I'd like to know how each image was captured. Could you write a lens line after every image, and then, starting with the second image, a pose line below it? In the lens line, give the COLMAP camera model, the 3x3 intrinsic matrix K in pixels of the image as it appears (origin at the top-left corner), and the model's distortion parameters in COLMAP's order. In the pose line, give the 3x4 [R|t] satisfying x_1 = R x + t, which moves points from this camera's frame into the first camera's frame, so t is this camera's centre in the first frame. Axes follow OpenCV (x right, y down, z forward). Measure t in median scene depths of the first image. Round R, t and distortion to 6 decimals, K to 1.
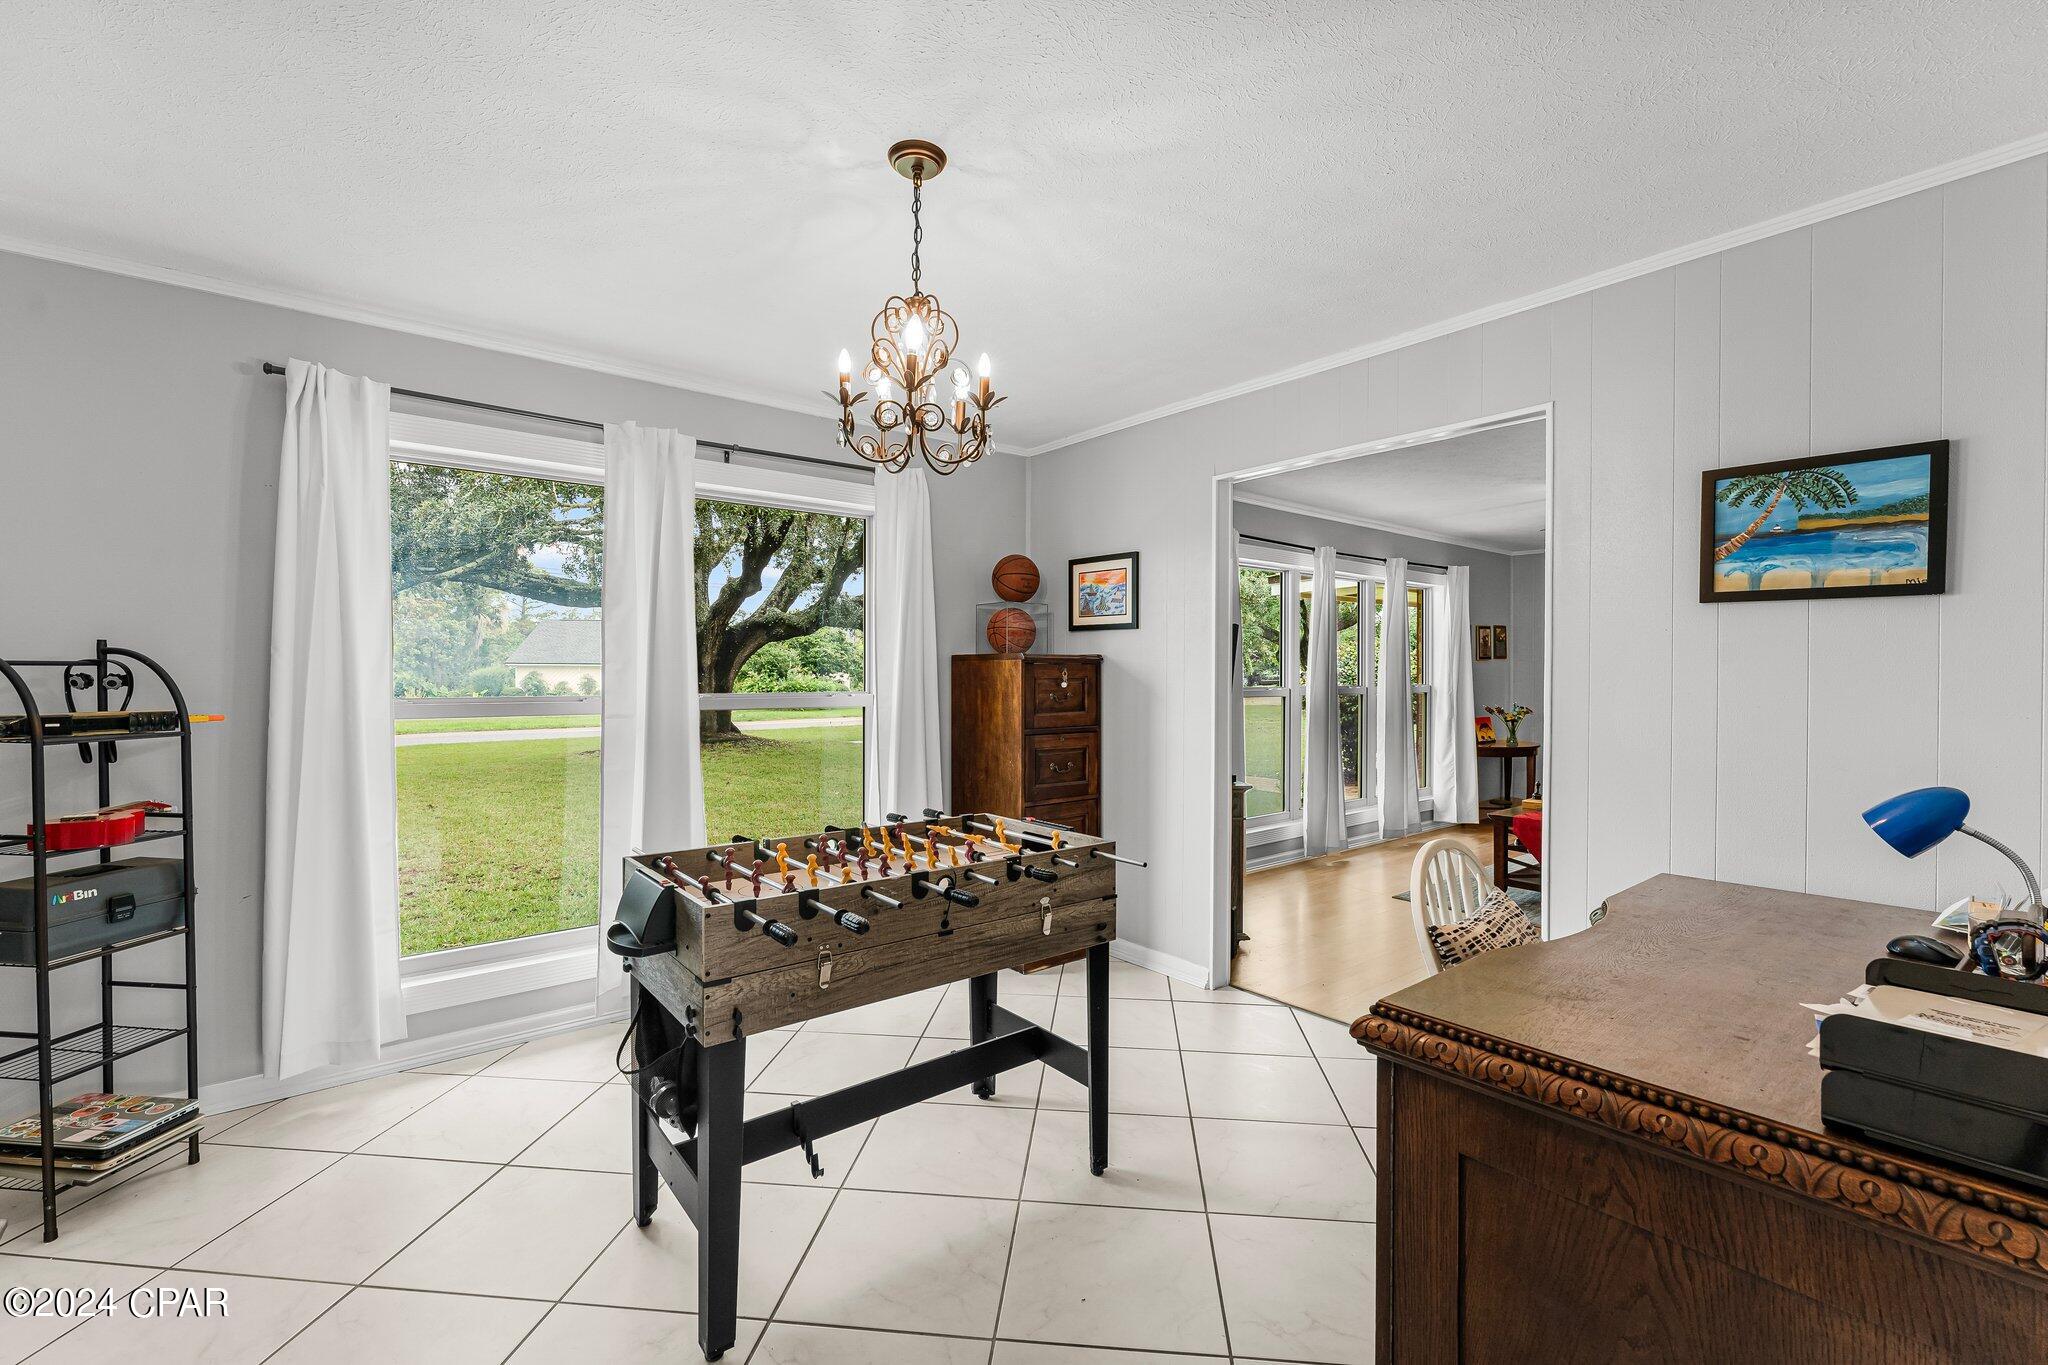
lens RADIAL K [[892.1, 0, 1021.8], [0, 892.1, 686.8], [0, 0, 1]] dist [0.001525, 0.000189]
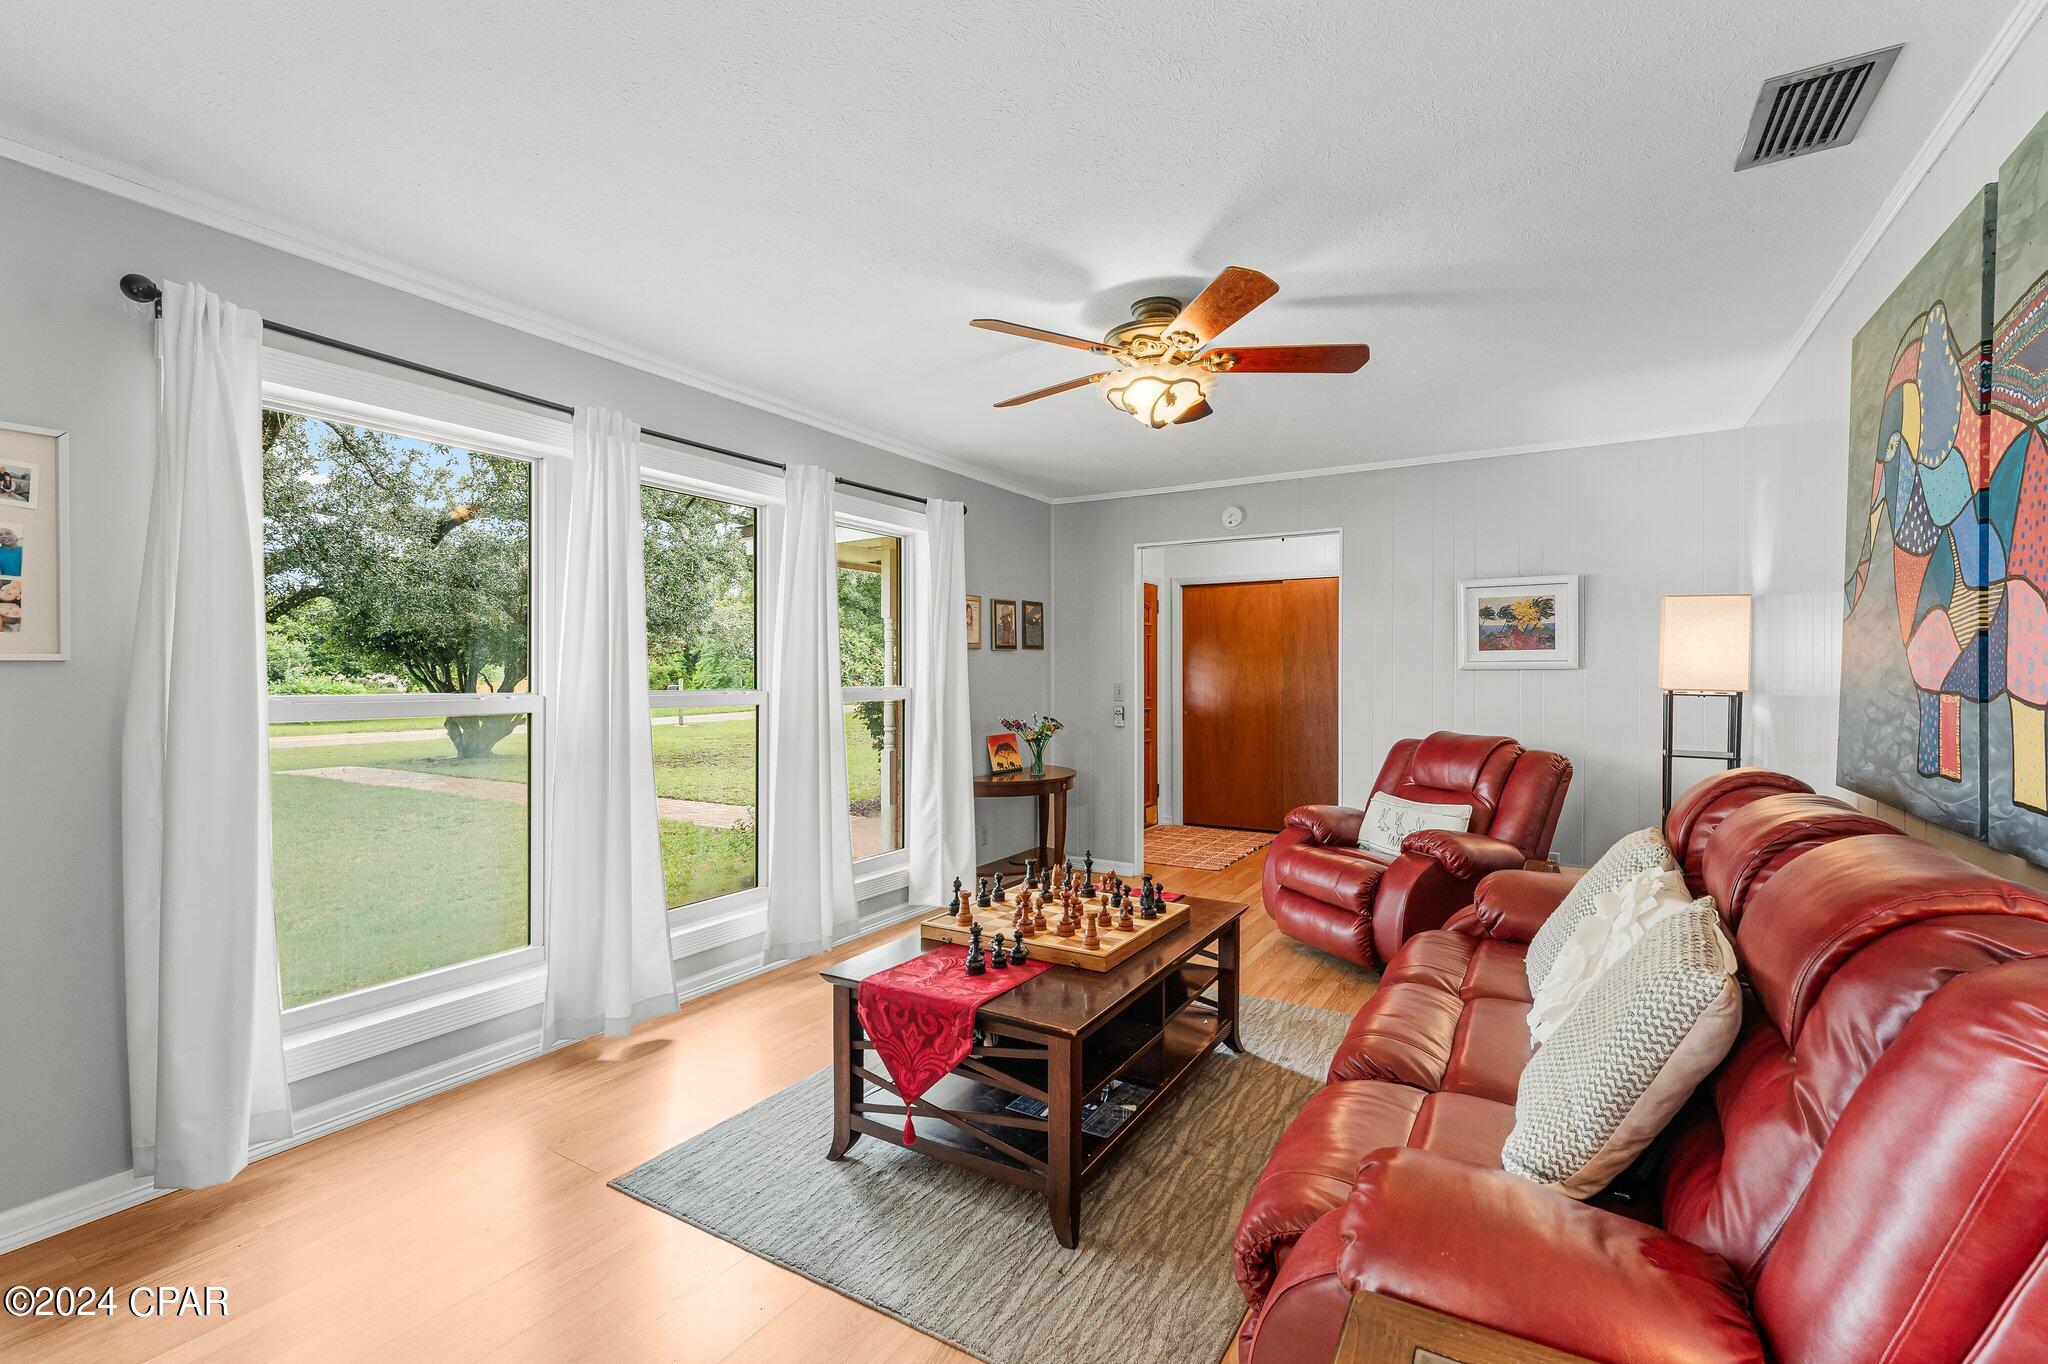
lens RADIAL K [[892.1, 0, 1013.9], [0, 892.1, 686.2], [0, 0, 1]] dist [0.001525, 0.000189]
pose [[0.949960, -0.005574, 0.312323, 0.321803], [0.006391, 0.999978, -0.001592, -0.001476], [-0.312307, 0.003508, 0.949975, 0.363094]]
